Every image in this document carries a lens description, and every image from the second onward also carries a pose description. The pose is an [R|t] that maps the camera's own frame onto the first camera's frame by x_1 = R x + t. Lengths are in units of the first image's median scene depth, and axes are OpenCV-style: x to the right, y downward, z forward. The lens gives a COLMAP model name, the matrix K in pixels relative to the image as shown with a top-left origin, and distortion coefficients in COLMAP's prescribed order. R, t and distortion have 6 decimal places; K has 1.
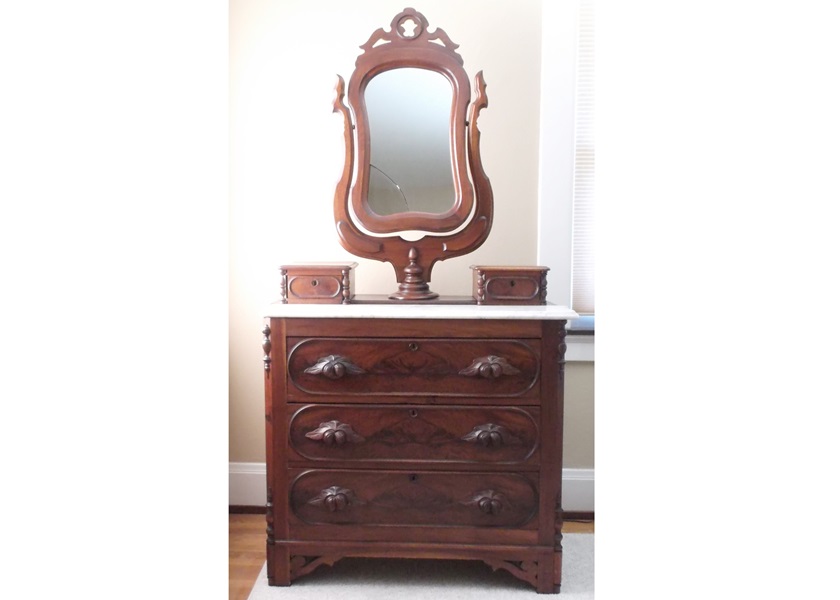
lens RADIAL K [[700.4, 0, 382.9], [0, 700.4, 310.1], [0, 0, 1]] dist [0.071837, 0.001222]
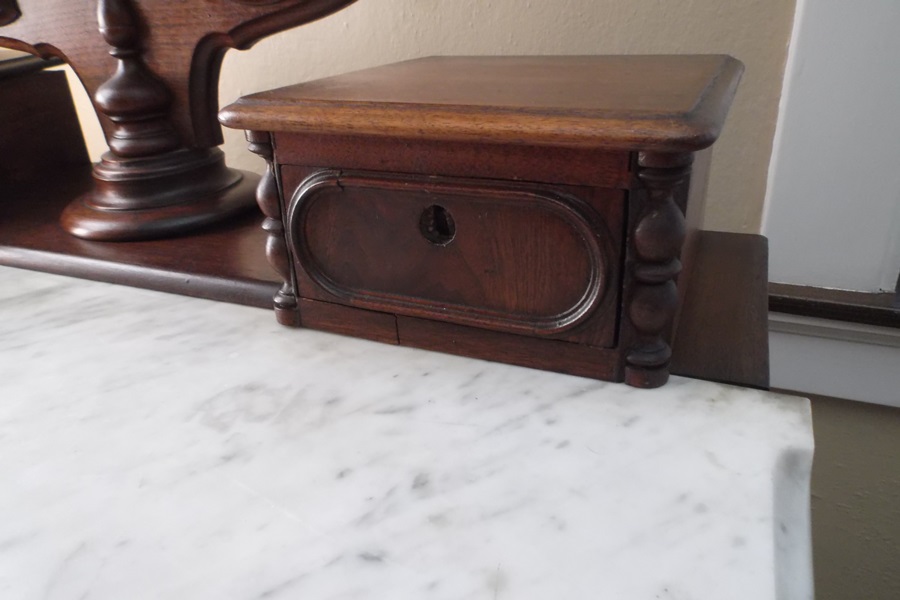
lens RADIAL K [[661.6, 0, 450.0], [0, 661.6, 300.0], [0, 0, 1]] dist [0.003608, -0.001943]
pose [[0.935526, 0.110574, -0.335505, 0.251510], [0.010674, 0.940467, 0.339717, -0.074954], [0.353095, -0.321396, 0.878651, 0.928886]]
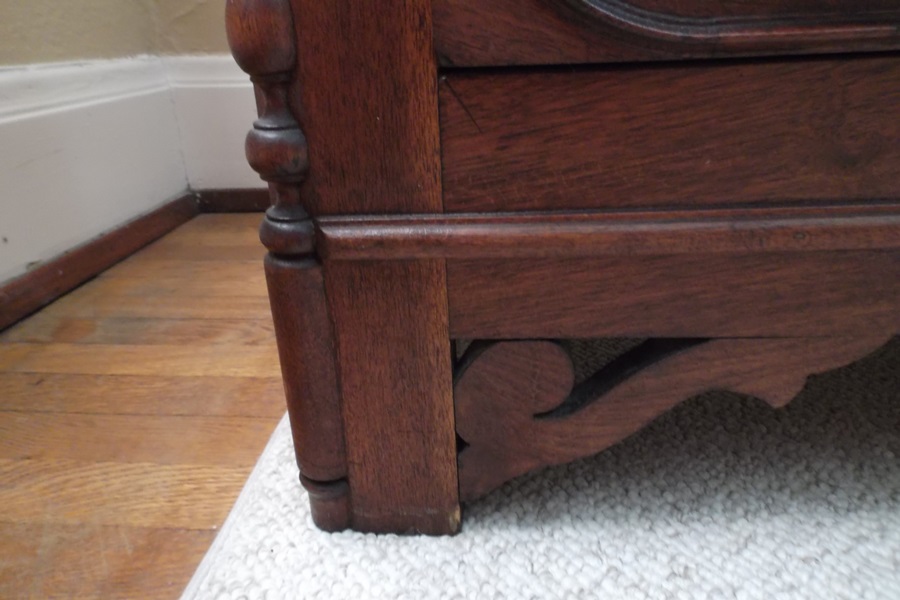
lens RADIAL K [[661.6, 0, 450.0], [0, 661.6, 300.0], [0, 0, 1]] dist [0.003608, -0.001943]
pose [[0.998759, -0.027941, -0.041223, -0.129463], [0.038238, 0.960583, 0.275350, 0.313857], [0.031904, -0.276584, 0.960460, 0.905615]]
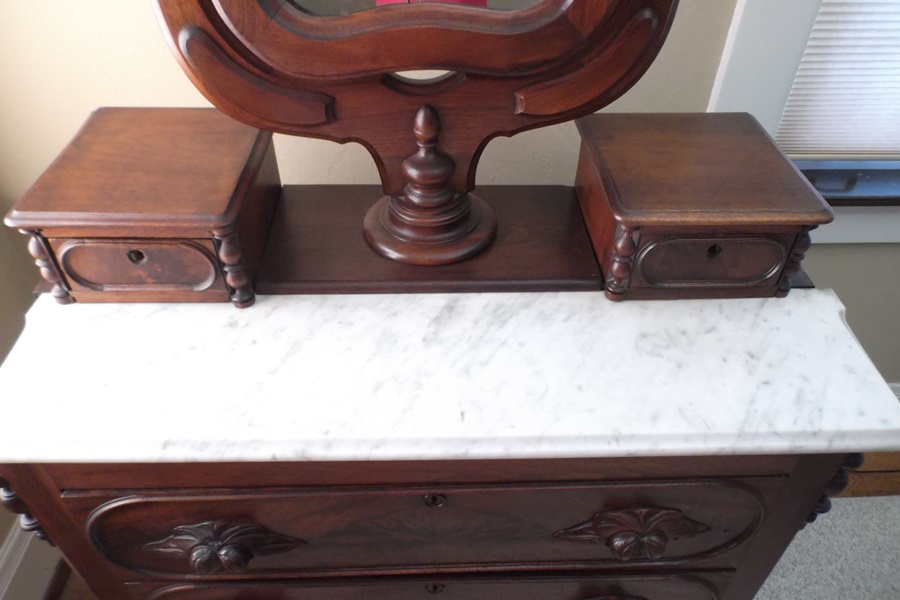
lens RADIAL K [[661.6, 0, 450.0], [0, 661.6, 300.0], [0, 0, 1]] dist [0.003608, -0.001943]
pose [[0.997121, -0.045075, 0.060972, 0.035064], [0.001642, 0.816767, 0.576965, -0.221381], [-0.075806, -0.575204, 0.814490, 0.774806]]
